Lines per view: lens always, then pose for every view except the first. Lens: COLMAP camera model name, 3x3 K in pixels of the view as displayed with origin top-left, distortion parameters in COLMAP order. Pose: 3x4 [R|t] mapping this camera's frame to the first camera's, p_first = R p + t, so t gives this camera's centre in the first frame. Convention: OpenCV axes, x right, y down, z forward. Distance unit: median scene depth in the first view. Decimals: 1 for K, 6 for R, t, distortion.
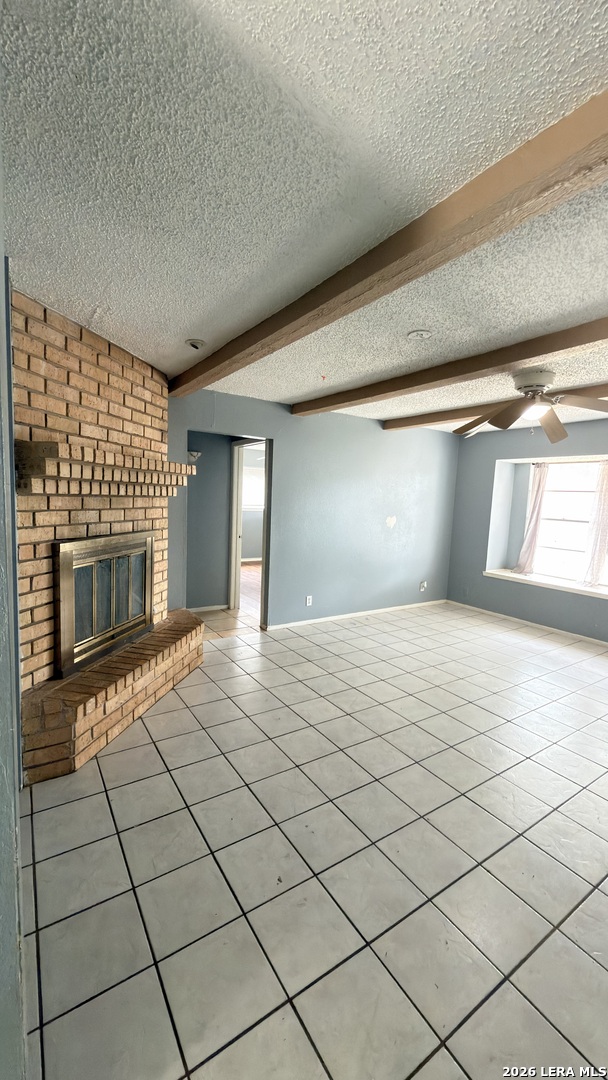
lens RADIAL K [[434.0, 0, 303.3], [0, 434.0, 539.7], [0, 0, 1]] dist [0.001241, -0.000200]
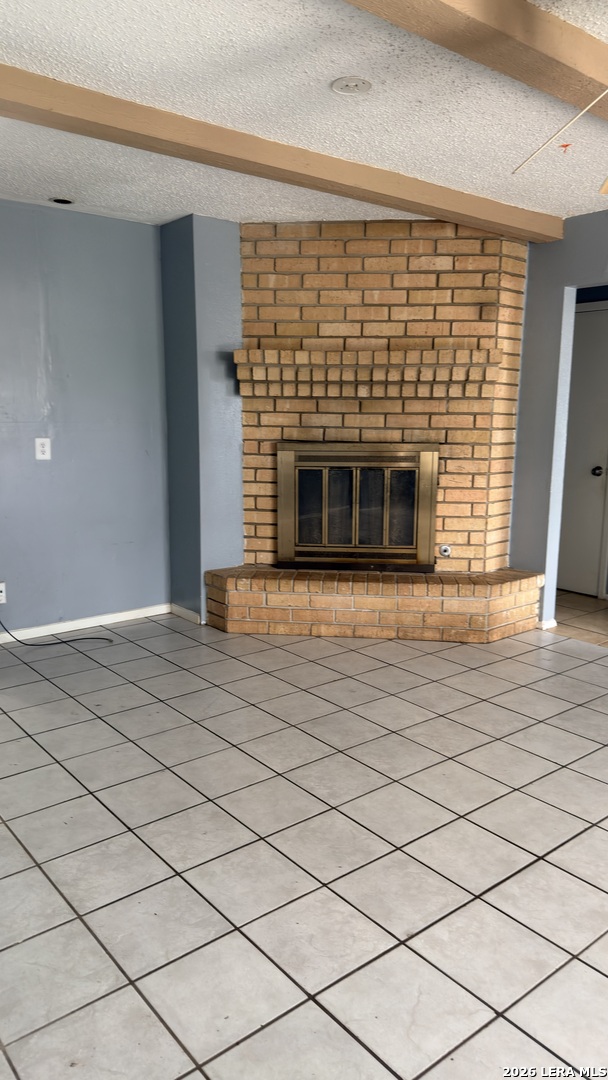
lens RADIAL K [[763.1, 0, 295.9], [0, 763.1, 553.7], [0, 0, 1]] dist [0.075159, -0.073875]
pose [[0.078463, 0.149337, -0.985668, 1.008120], [-0.104608, 0.984492, 0.140831, 0.006283], [0.991413, 0.092059, 0.092868, 0.649521]]
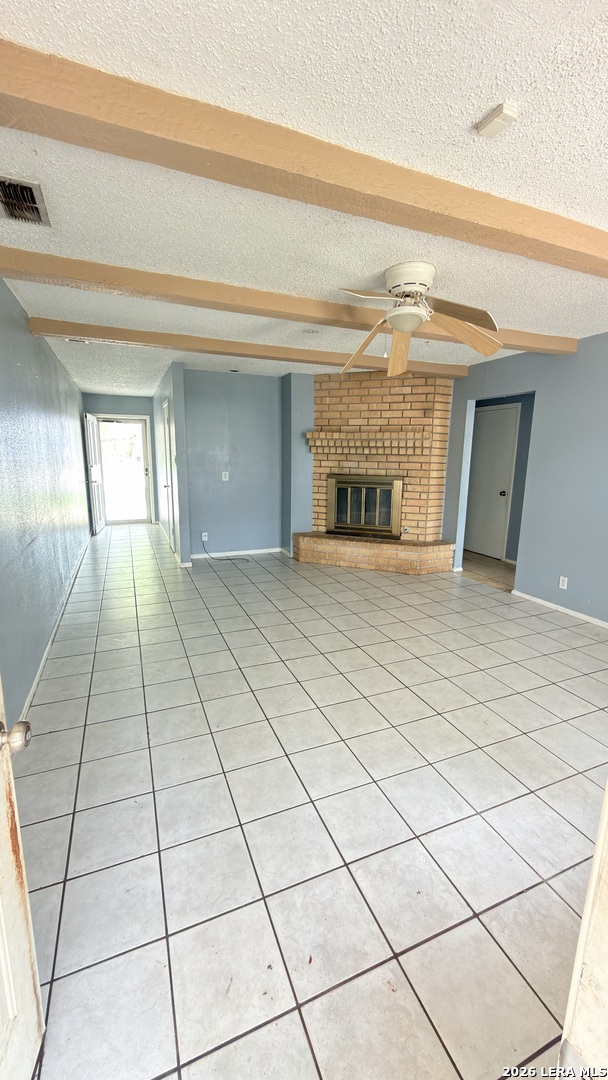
lens RADIAL K [[434.0, 0, 303.0], [0, 434.0, 540.9], [0, 0, 1]] dist [0.001241, -0.000200]
pose [[-0.196387, 0.152467, -0.968600, 1.298817], [-0.120455, 0.976603, 0.178150, -0.031381], [0.973100, 0.151659, -0.173426, 0.967342]]
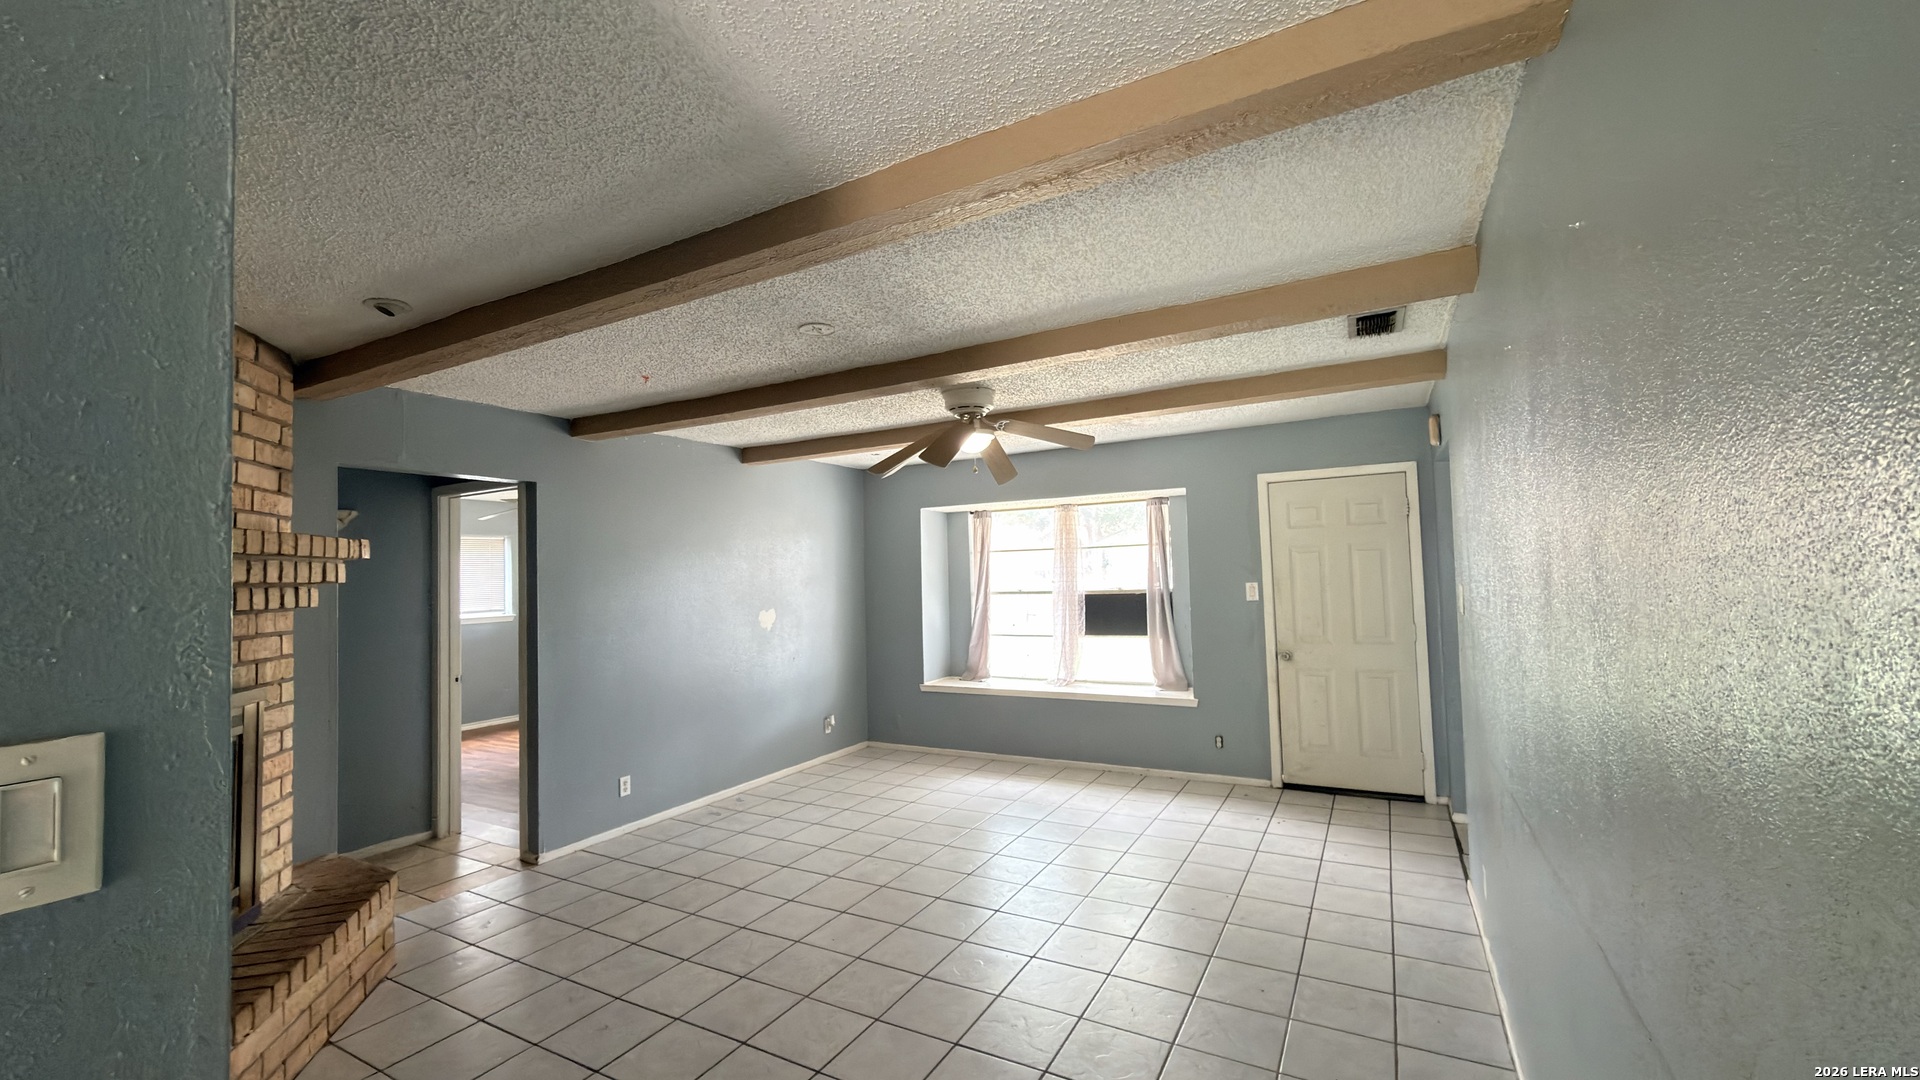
lens RADIAL K [[771.5, 0, 962.4], [0, 771.5, 537.3], [0, 0, 1]] dist [0.001241, -0.000200]
pose [[0.883158, -0.044720, 0.466939, -0.071035], [0.111731, 0.986849, -0.116812, 0.000928], [-0.455575, 0.155335, 0.876540, -0.056250]]
